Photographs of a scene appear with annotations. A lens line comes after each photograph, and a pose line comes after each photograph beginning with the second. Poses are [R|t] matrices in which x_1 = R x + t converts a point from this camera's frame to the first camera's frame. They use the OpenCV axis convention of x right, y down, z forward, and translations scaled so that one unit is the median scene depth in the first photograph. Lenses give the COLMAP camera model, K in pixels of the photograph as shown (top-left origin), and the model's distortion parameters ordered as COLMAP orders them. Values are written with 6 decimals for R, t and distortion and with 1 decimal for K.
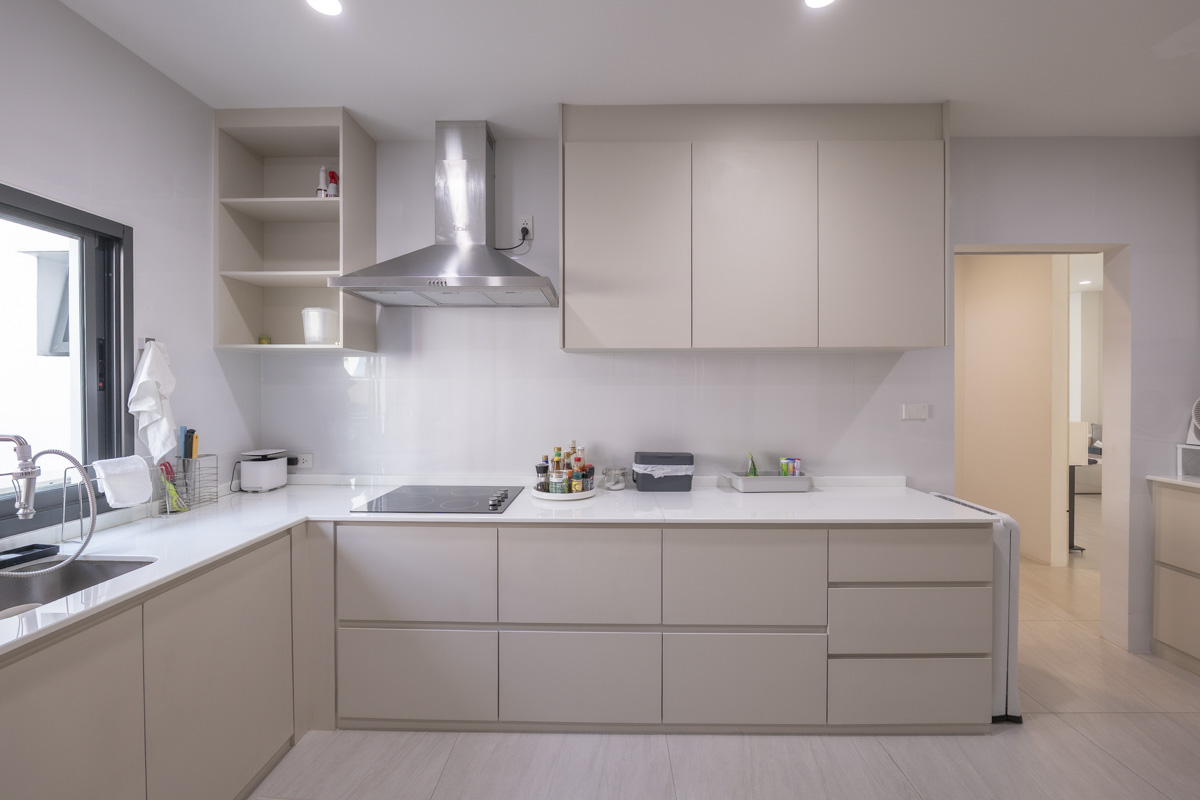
lens RADIAL K [[489.8, 0, 600.0], [0, 489.8, 400.0], [0, 0, 1]] dist [-0.011330, 0.000038]
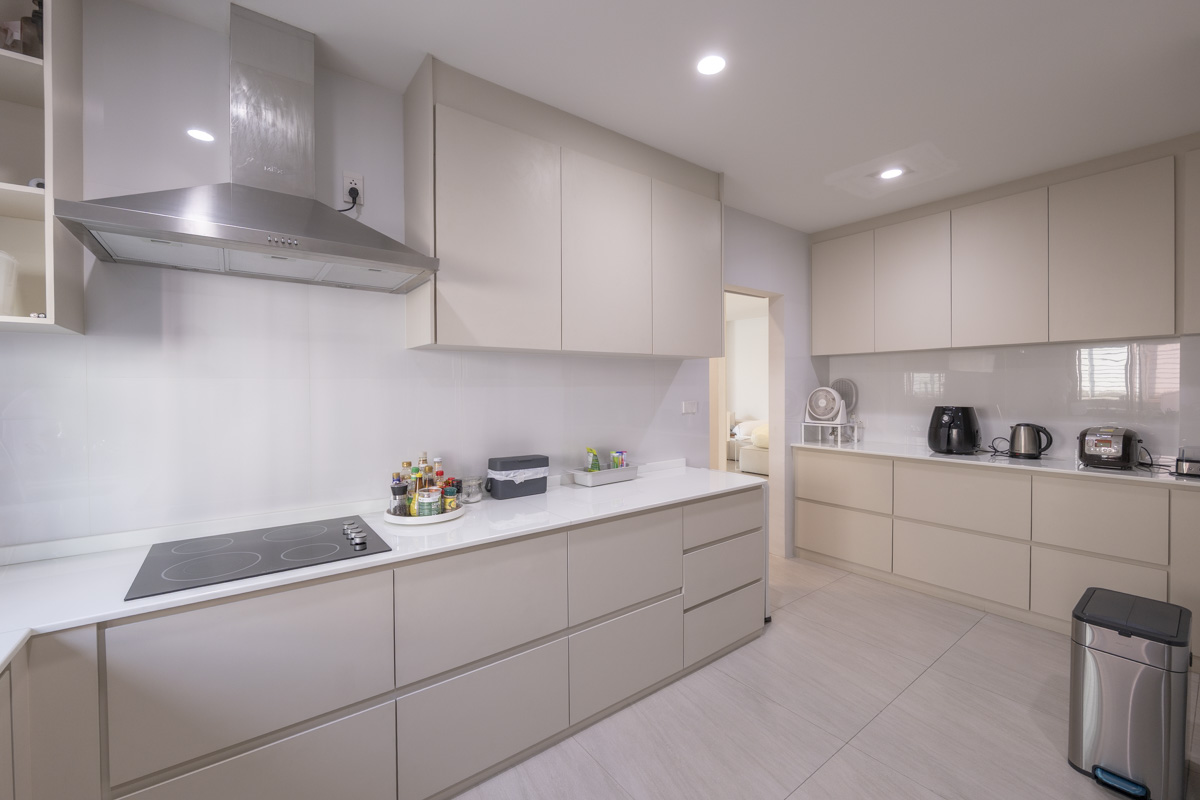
lens RADIAL K [[489.8, 0, 600.0], [0, 489.8, 400.0], [0, 0, 1]] dist [-0.011330, 0.000038]
pose [[0.783740, -0.019064, 0.620796, -0.352850], [0.017580, 0.999809, 0.008509, -0.010424], [-0.620840, 0.004245, 0.783926, 0.143588]]
